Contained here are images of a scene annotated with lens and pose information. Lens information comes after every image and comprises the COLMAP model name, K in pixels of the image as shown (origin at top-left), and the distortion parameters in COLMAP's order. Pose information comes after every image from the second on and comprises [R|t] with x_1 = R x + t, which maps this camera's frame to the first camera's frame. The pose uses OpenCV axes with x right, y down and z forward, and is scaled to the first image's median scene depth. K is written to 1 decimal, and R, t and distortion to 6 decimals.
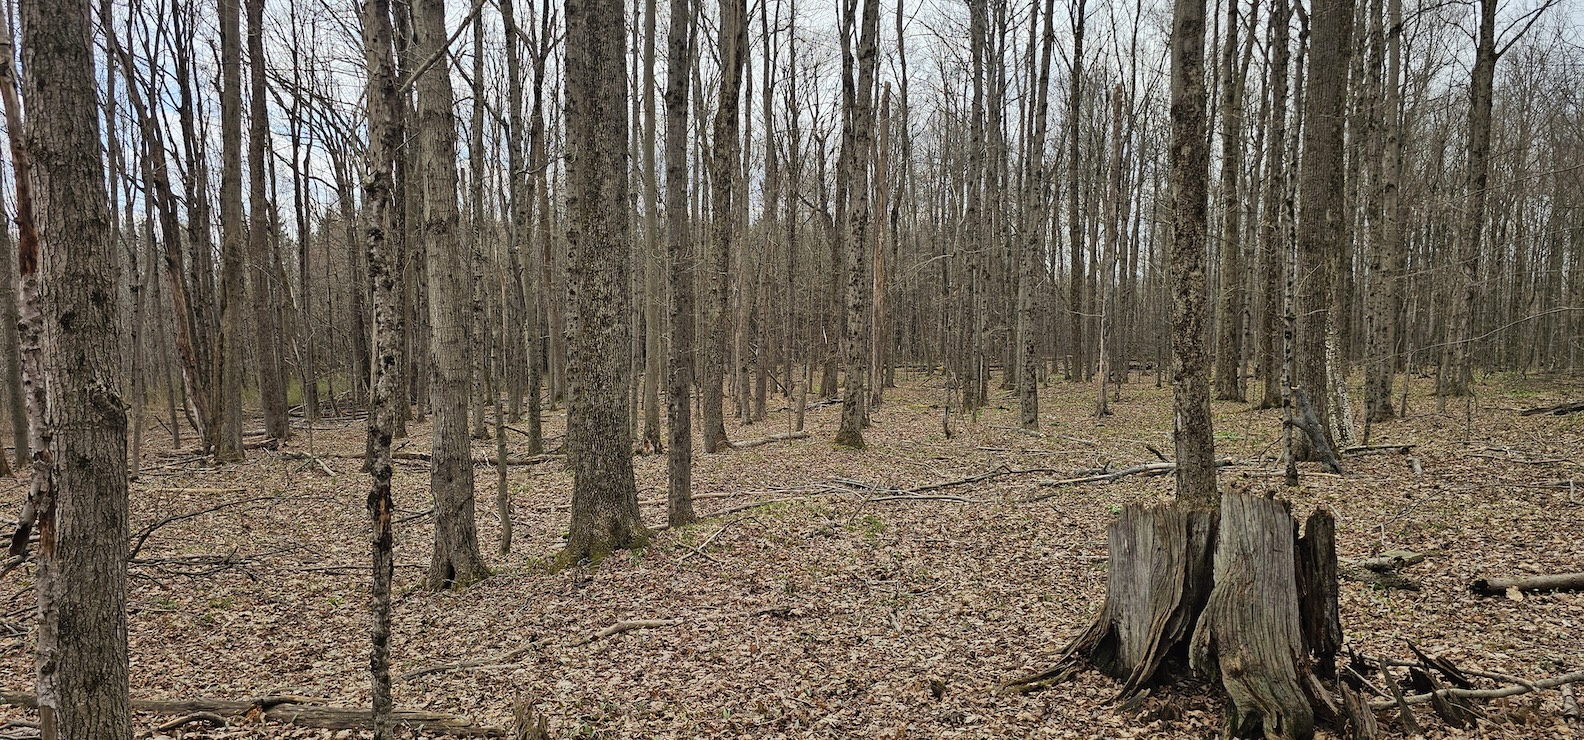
lens RADIAL K [[1058.1, 0, 795.8], [0, 1058.1, 364.7], [0, 0, 1]] dist [0.049975, -0.043847]
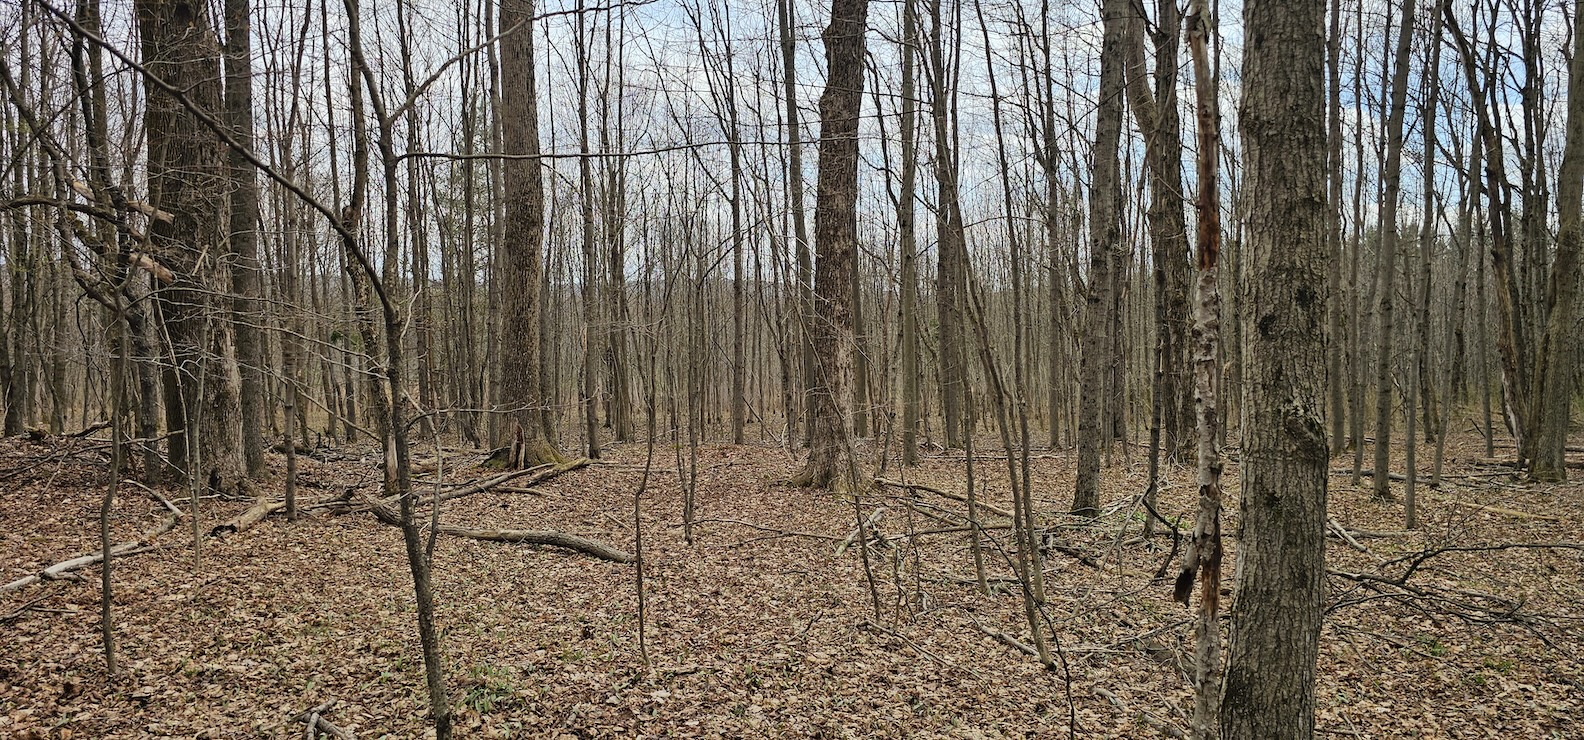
lens RADIAL K [[1058.1, 0, 795.8], [0, 1058.1, 364.7], [0, 0, 1]] dist [0.049975, -0.043847]
pose [[0.442469, 0.050085, -0.895384, -0.054457], [-0.047502, 0.998346, 0.032371, -0.010232], [0.895525, 0.028210, 0.444116, 0.161829]]
